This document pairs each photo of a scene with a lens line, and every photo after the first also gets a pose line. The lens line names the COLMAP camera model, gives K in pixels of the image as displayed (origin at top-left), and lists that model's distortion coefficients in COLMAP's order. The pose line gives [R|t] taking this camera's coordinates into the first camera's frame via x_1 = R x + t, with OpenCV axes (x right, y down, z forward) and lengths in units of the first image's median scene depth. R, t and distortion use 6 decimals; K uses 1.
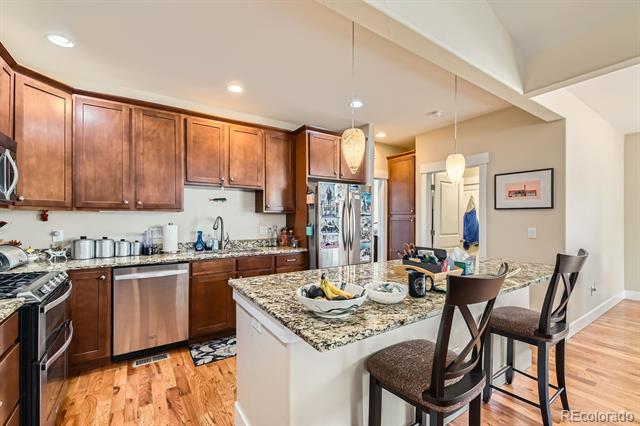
lens RADIAL K [[277.8, 0, 323.6], [0, 277.8, 214.9], [0, 0, 1]] dist [-0.000057, -0.000464]
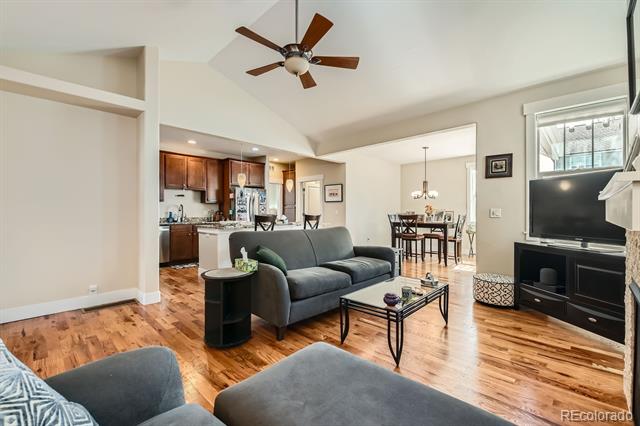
lens RADIAL K [[272.4, 0, 320.0], [0, 272.4, 213.0], [0, 0, 1]] dist [0.000260, -0.000099]
pose [[0.978024, -0.001625, 0.208488, 0.159858], [-0.001107, 0.999915, 0.012986, 0.037100], [-0.208491, -0.012932, 0.977939, -0.996419]]
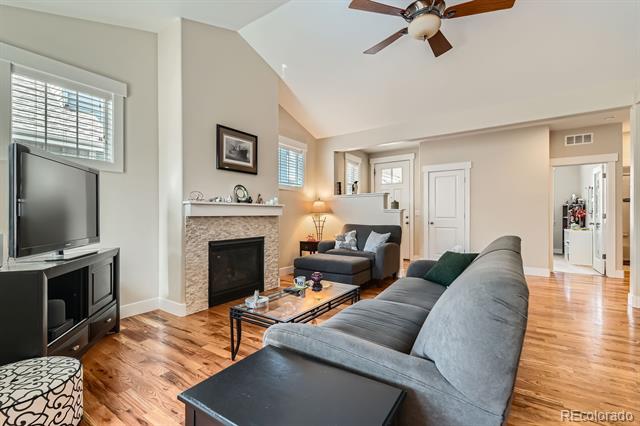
lens RADIAL K [[286.2, 0, 328.2], [0, 286.2, 214.5], [0, 0, 1]] dist [0.001082, 0.000071]
pose [[-0.923891, -0.000012, -0.382655, 0.729210], [0.002311, 0.999982, -0.005609, 0.058596], [0.382648, -0.006066, -0.923874, 0.344003]]
